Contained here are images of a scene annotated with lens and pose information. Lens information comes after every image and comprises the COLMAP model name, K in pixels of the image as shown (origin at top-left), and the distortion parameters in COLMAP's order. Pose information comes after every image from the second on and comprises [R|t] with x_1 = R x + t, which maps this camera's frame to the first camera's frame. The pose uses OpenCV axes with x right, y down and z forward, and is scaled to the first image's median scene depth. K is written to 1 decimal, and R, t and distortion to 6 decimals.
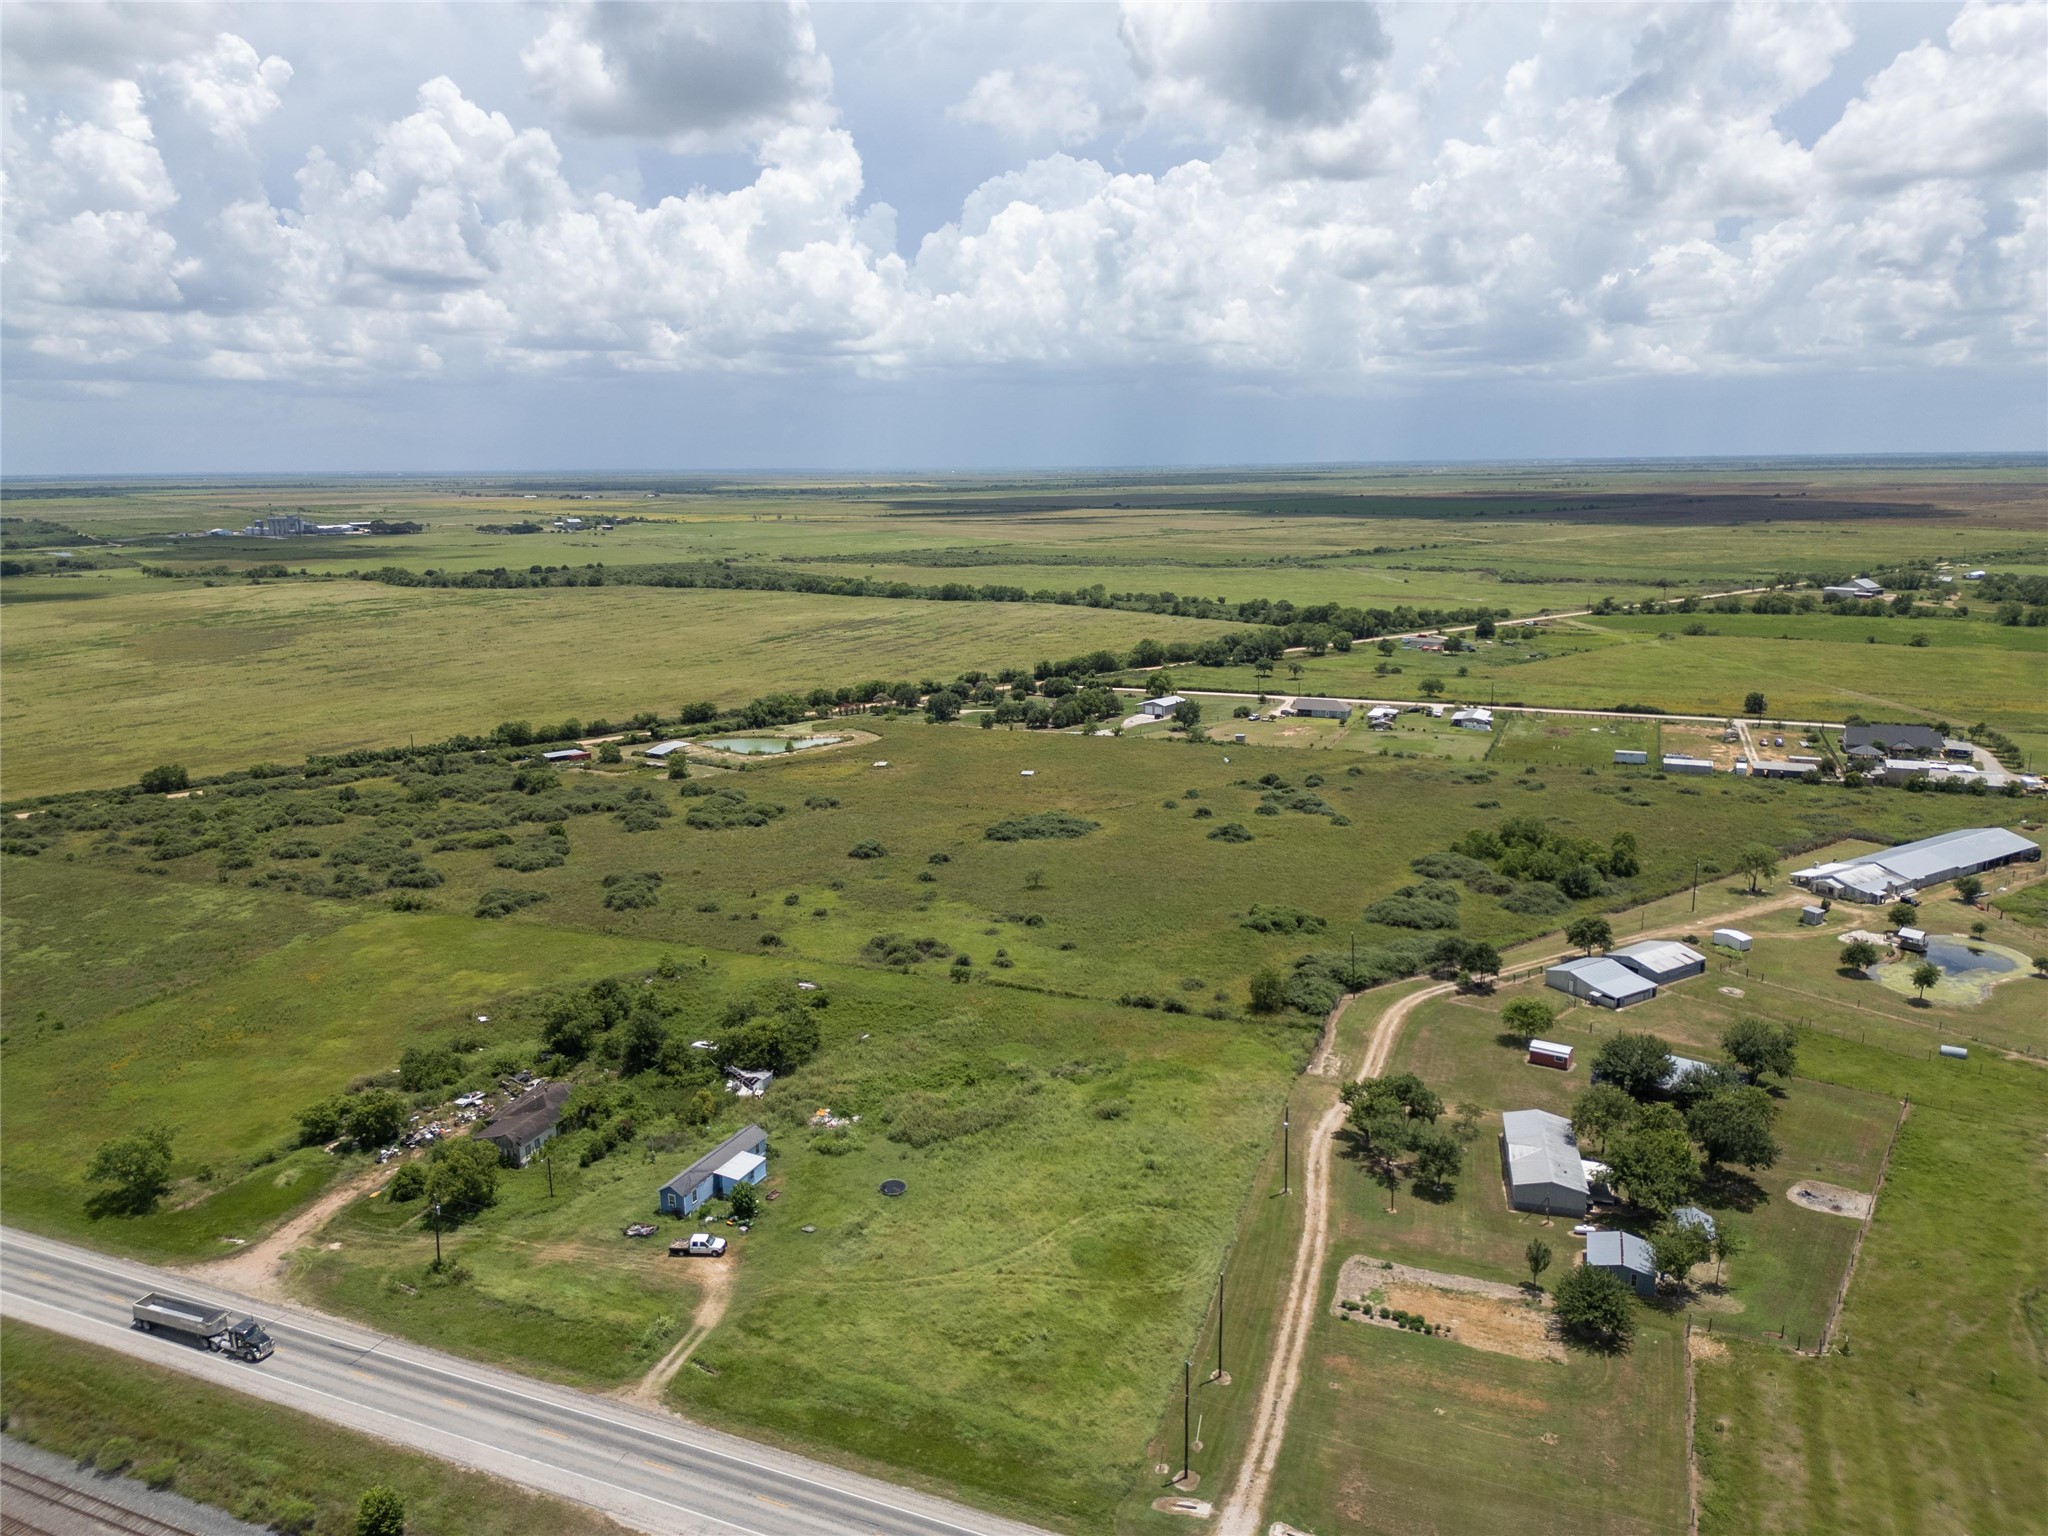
lens RADIAL K [[1437.3, 0, 1021.1], [0, 1437.3, 758.7], [0, 0, 1]] dist [0.071957, -0.069760]
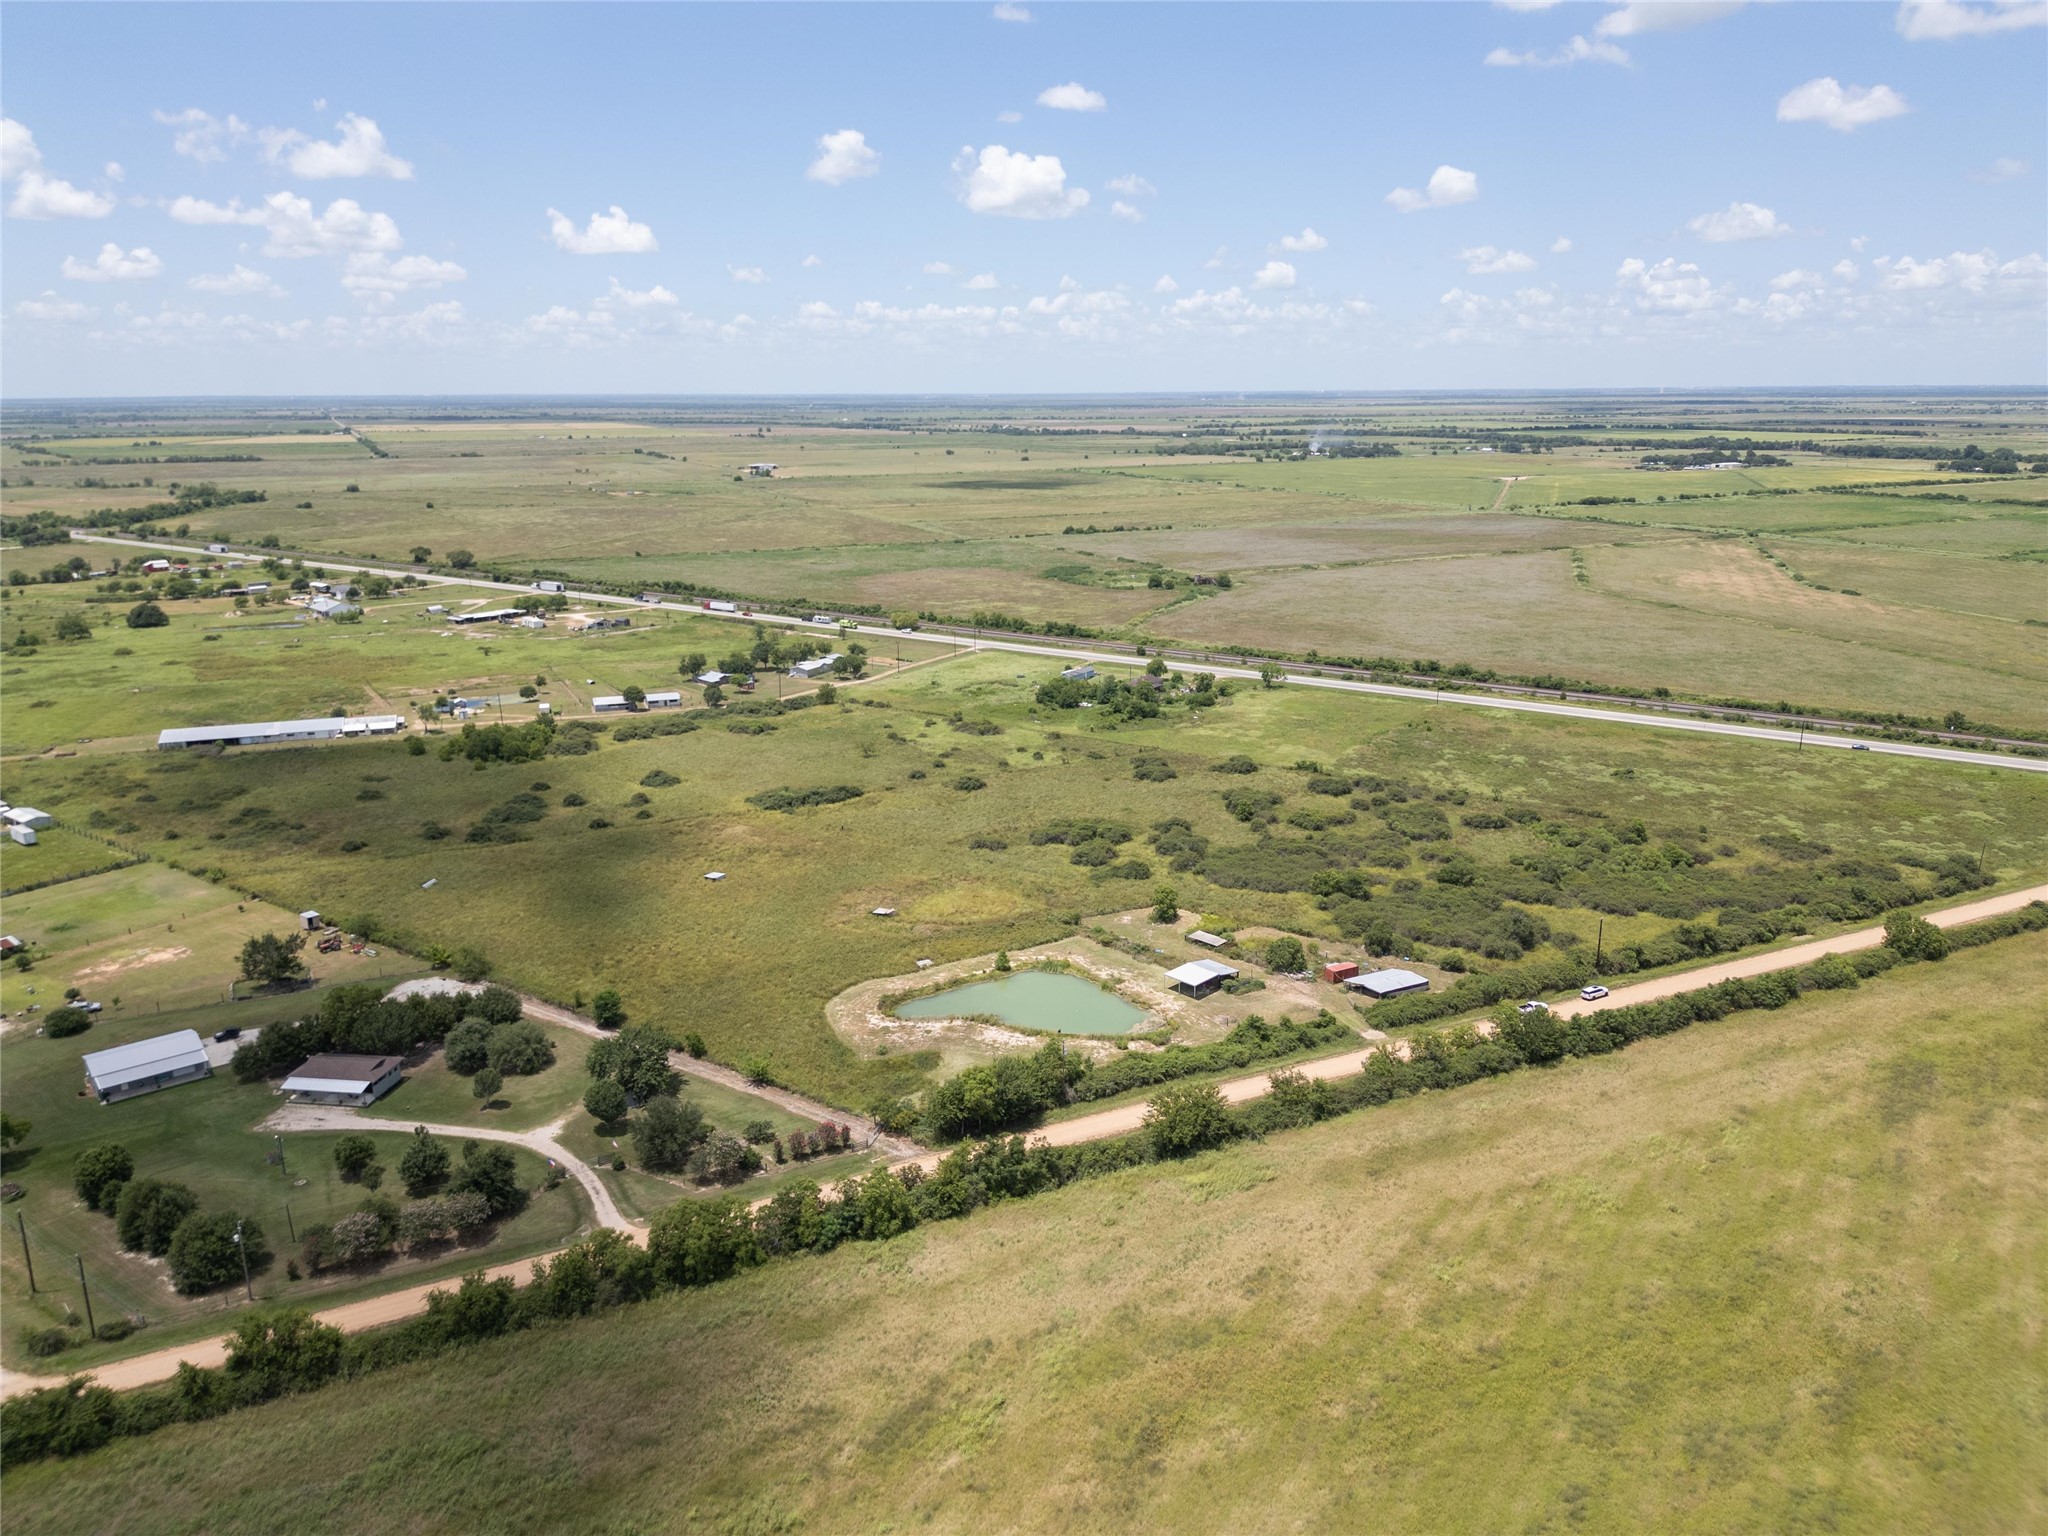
lens RADIAL K [[1437.3, 0, 1021.1], [0, 1437.3, 758.7], [0, 0, 1]] dist [0.071957, -0.069760]
pose [[-0.977575, -0.034815, 0.207690, -0.313124], [0.059908, 0.899514, 0.432765, -0.371704], [-0.201887, 0.435502, -0.877257, 1.609953]]
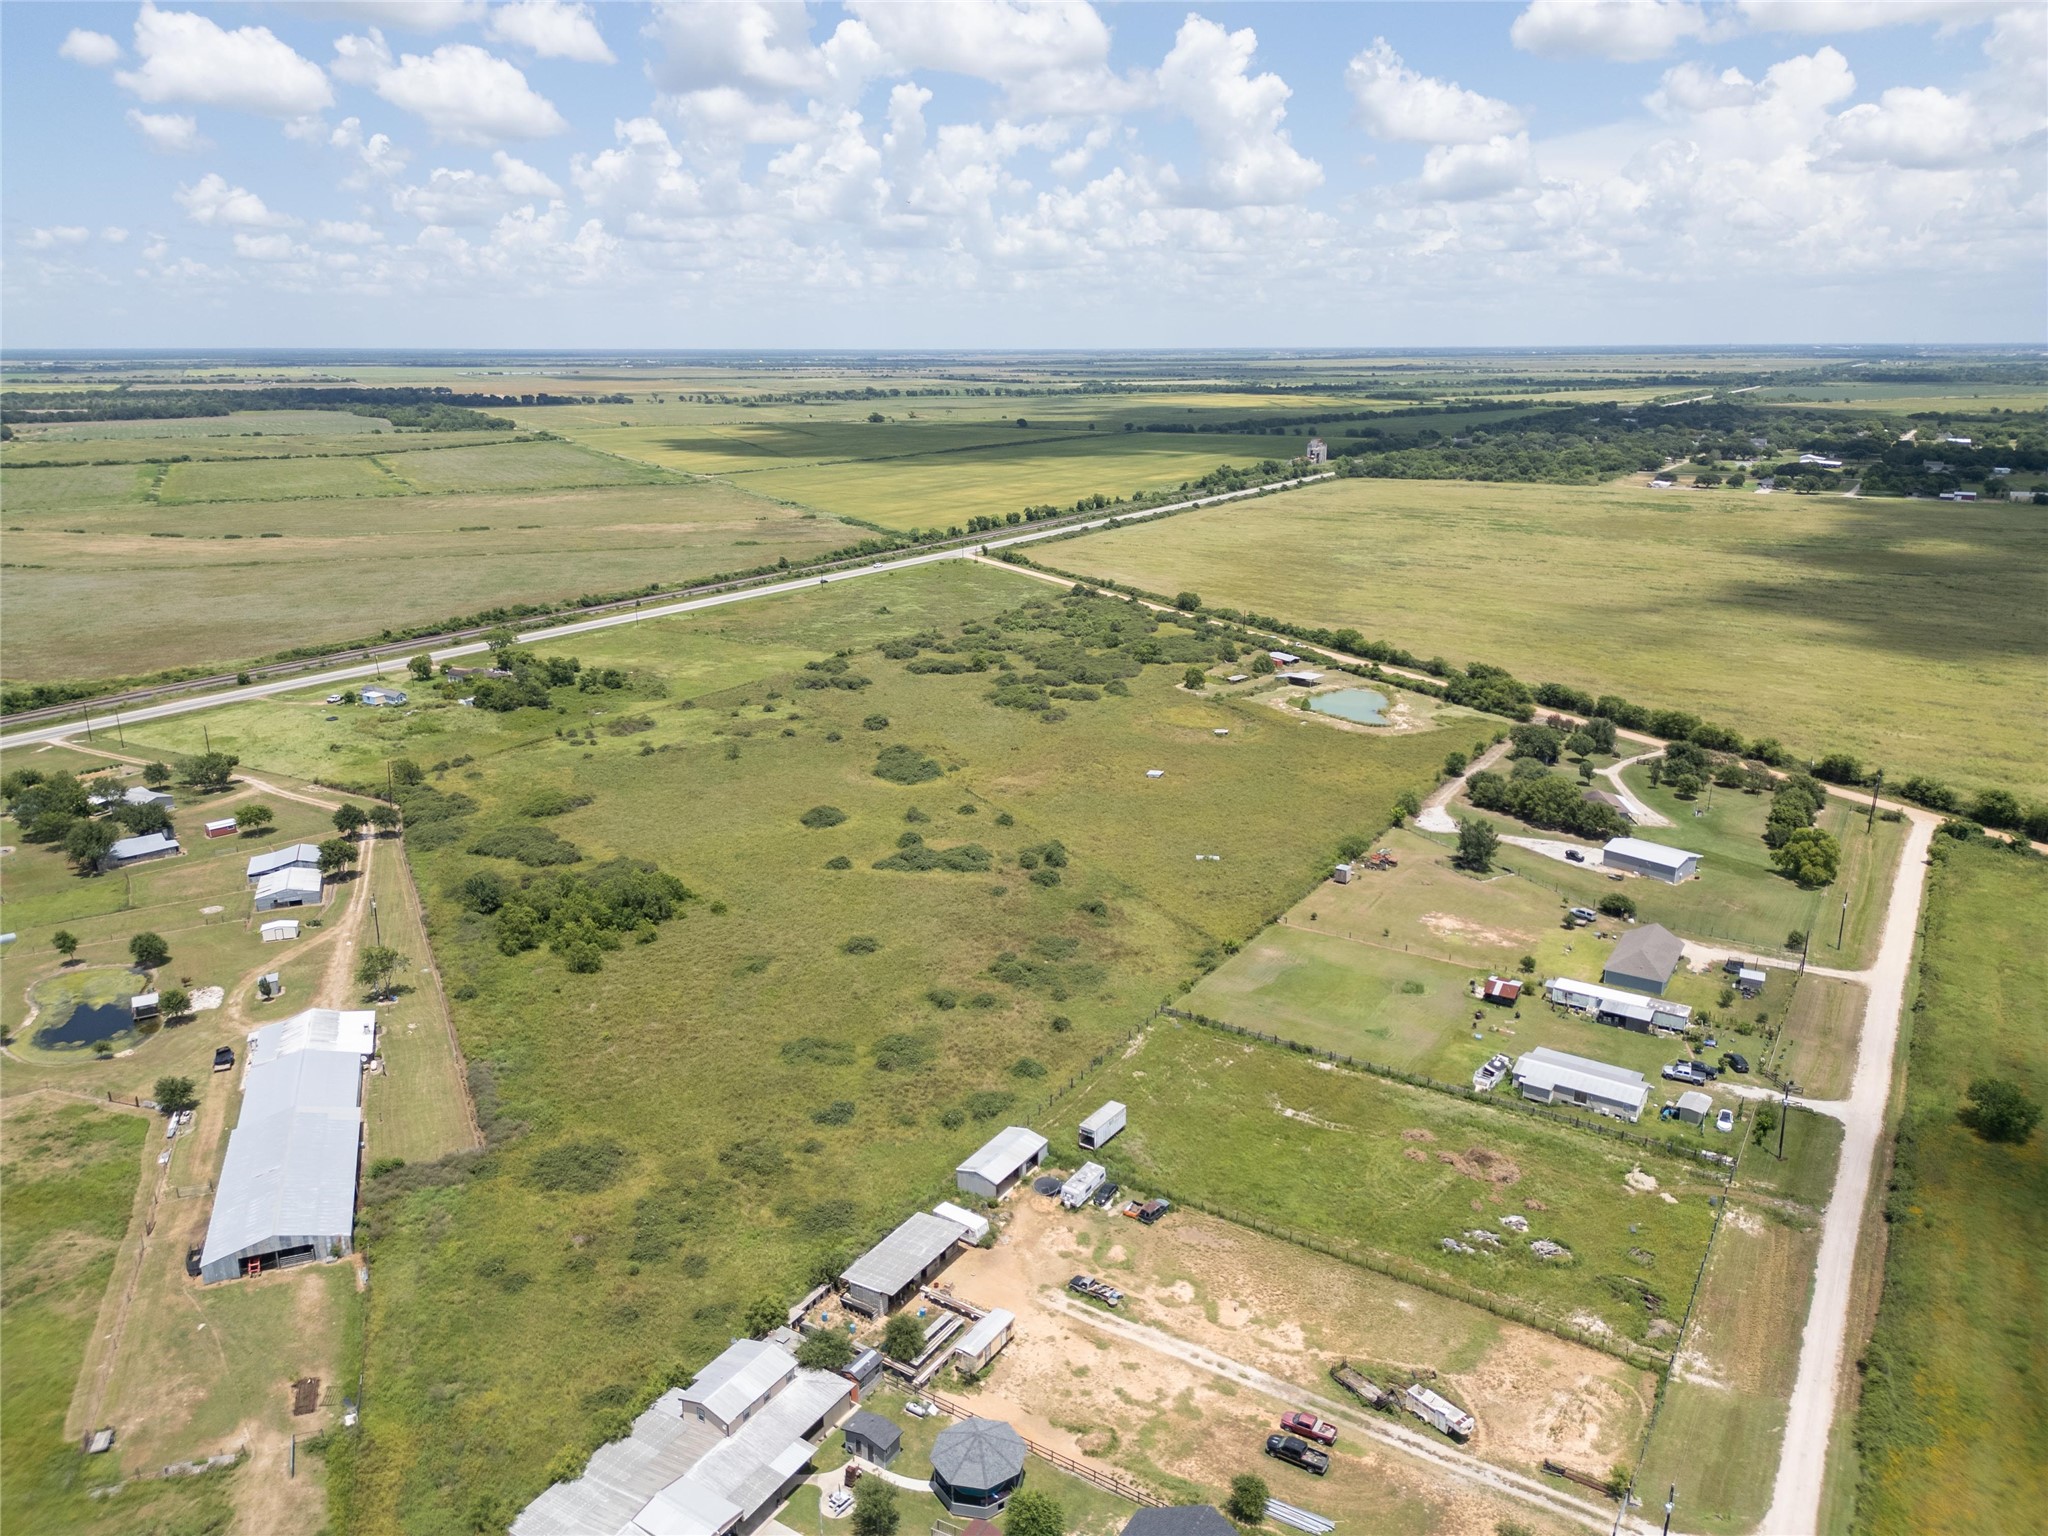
lens RADIAL K [[1437.3, 0, 1021.1], [0, 1437.3, 758.7], [0, 0, 1]] dist [0.071957, -0.069760]
pose [[-0.169656, 0.284822, -0.943447, 0.843233], [-0.194108, 0.928915, 0.315340, -0.258965], [0.966198, 0.236630, -0.102309, 1.000492]]
